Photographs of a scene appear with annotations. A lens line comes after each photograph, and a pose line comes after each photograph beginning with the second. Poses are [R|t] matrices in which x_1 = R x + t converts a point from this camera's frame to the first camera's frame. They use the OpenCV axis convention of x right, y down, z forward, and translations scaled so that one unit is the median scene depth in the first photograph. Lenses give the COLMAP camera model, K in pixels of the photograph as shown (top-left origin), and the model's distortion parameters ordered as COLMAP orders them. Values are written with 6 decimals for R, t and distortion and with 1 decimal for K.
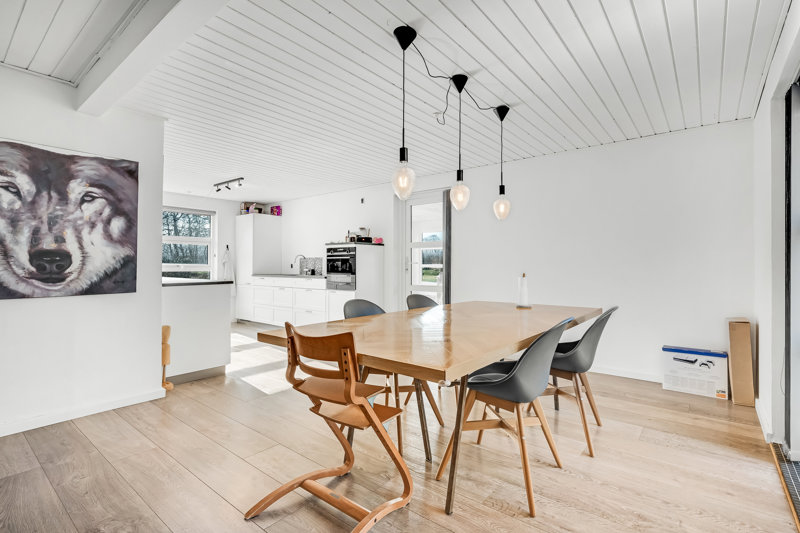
lens RADIAL K [[384.8, 0, 399.7], [0, 384.8, 263.1], [0, 0, 1]] dist [0.001235, 0.000744]
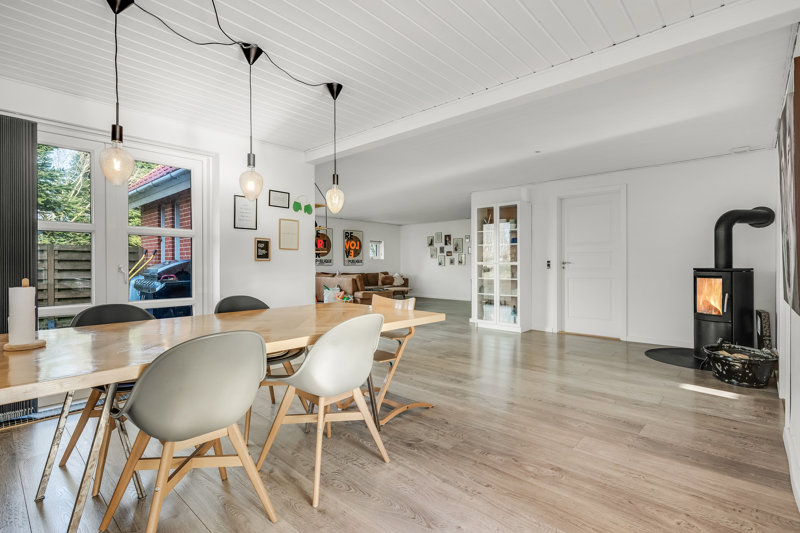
lens RADIAL K [[384.5, 0, 400.0], [0, 384.5, 266.5], [0, 0, 1]] dist [0.010593, 0.000576]
pose [[-0.998341, -0.000642, 0.057580, -0.199385], [-0.000442, 0.999994, 0.003494, 0.008842], [-0.057582, 0.003463, -0.998335, 1.600818]]
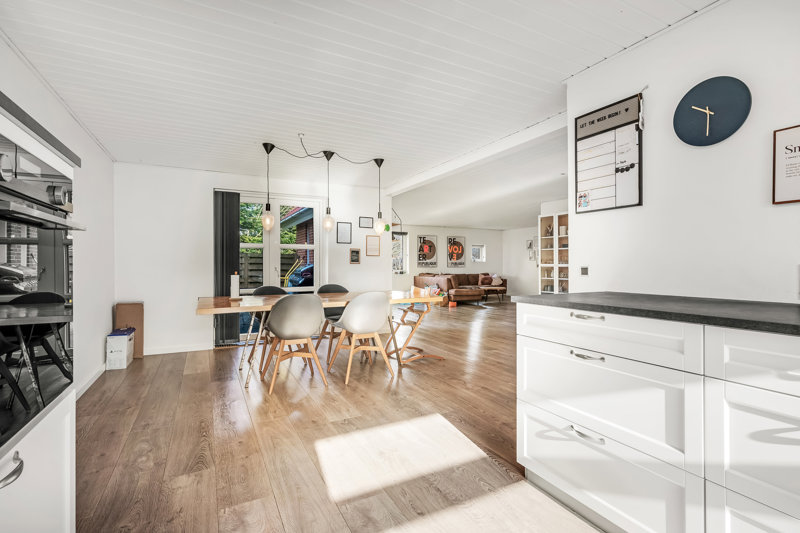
lens RADIAL K [[381.9, 0, 399.2], [0, 381.9, 263.9], [0, 0, 1]] dist [0.003372, 0.000847]
pose [[-0.916199, 0.001865, 0.400718, -0.676975], [-0.001610, 0.999964, -0.008336, 0.012356], [-0.400719, -0.008282, -0.916163, 2.059729]]
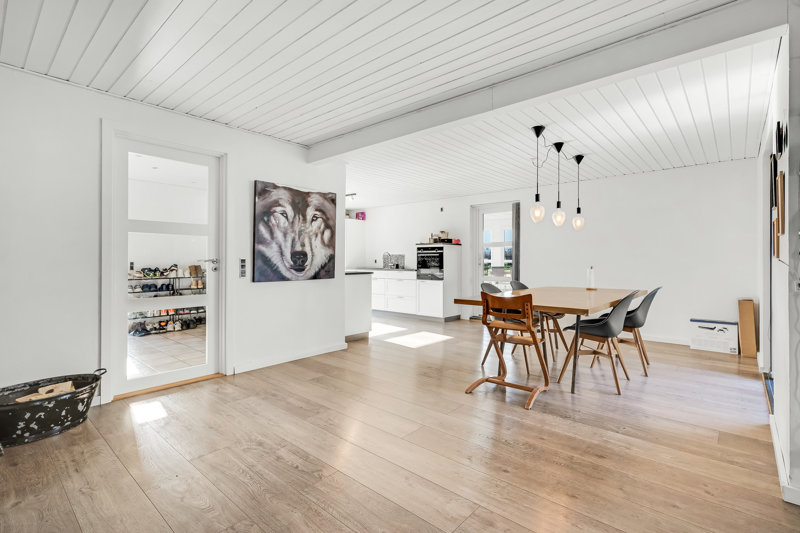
lens RADIAL K [[382.6, 0, 399.9], [0, 382.6, 257.4], [0, 0, 1]] dist [0.009205, 0.000941]
pose [[0.999088, -0.000018, -0.042702, -0.375420], [-0.000122, 0.999995, -0.003264, -0.002756], [0.042701, 0.003267, 0.999083, -0.533526]]
